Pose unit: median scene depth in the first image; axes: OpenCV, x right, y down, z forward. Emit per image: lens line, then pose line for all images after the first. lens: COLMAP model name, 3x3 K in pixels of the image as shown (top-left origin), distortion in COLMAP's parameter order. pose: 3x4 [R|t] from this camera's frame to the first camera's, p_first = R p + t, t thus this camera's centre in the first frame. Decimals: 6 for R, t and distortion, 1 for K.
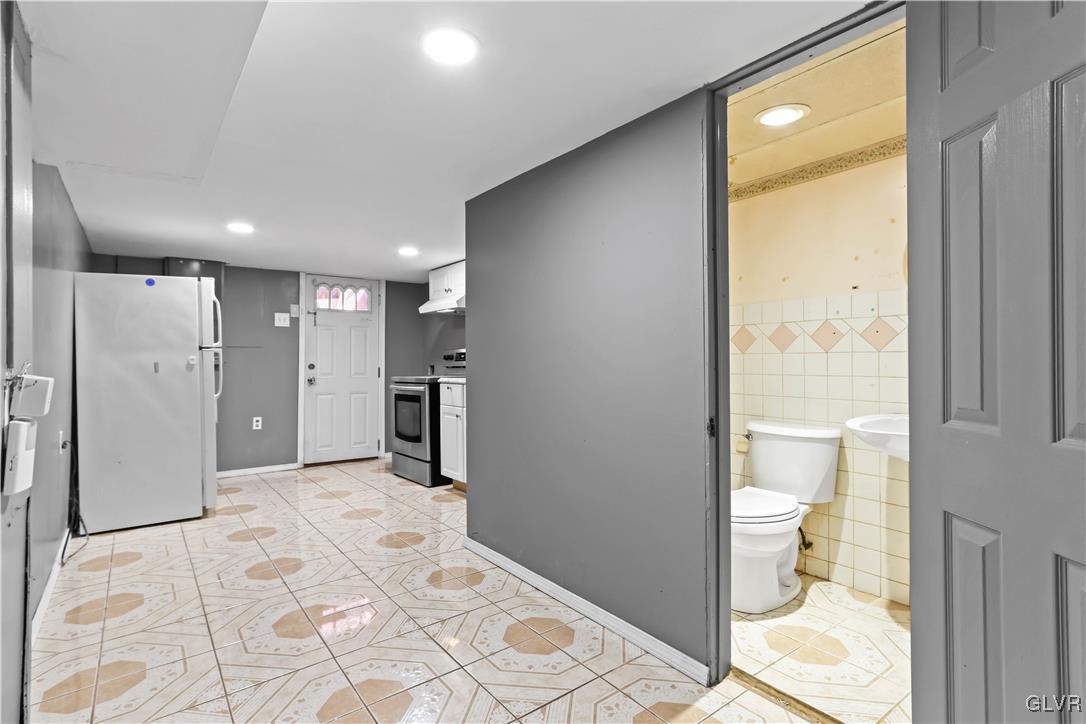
lens RADIAL K [[509.5, 0, 543.5], [0, 509.5, 356.4], [0, 0, 1]] dist [0.003392, 0.001117]
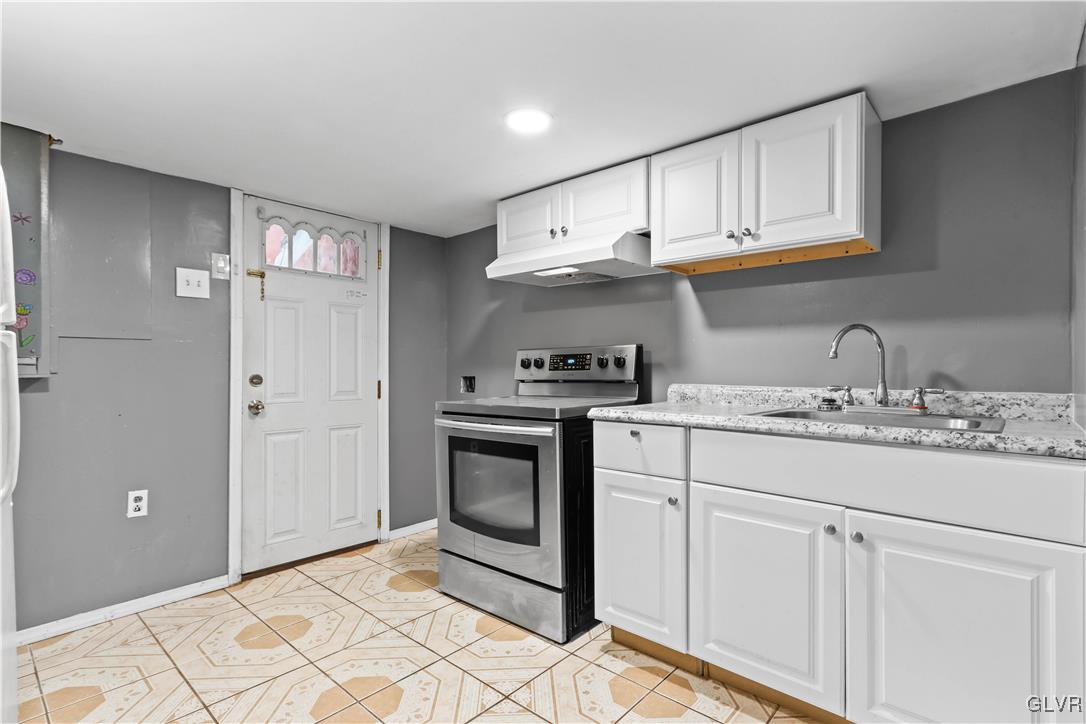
lens RADIAL K [[509.5, 0, 542.5], [0, 509.5, 371.2], [0, 0, 1]] dist [0.003392, 0.001117]
pose [[0.983688, 0.002650, 0.179865, -0.271833], [-0.005972, 0.999821, 0.017927, 0.000455], [-0.179786, -0.018709, 0.983528, 0.460693]]
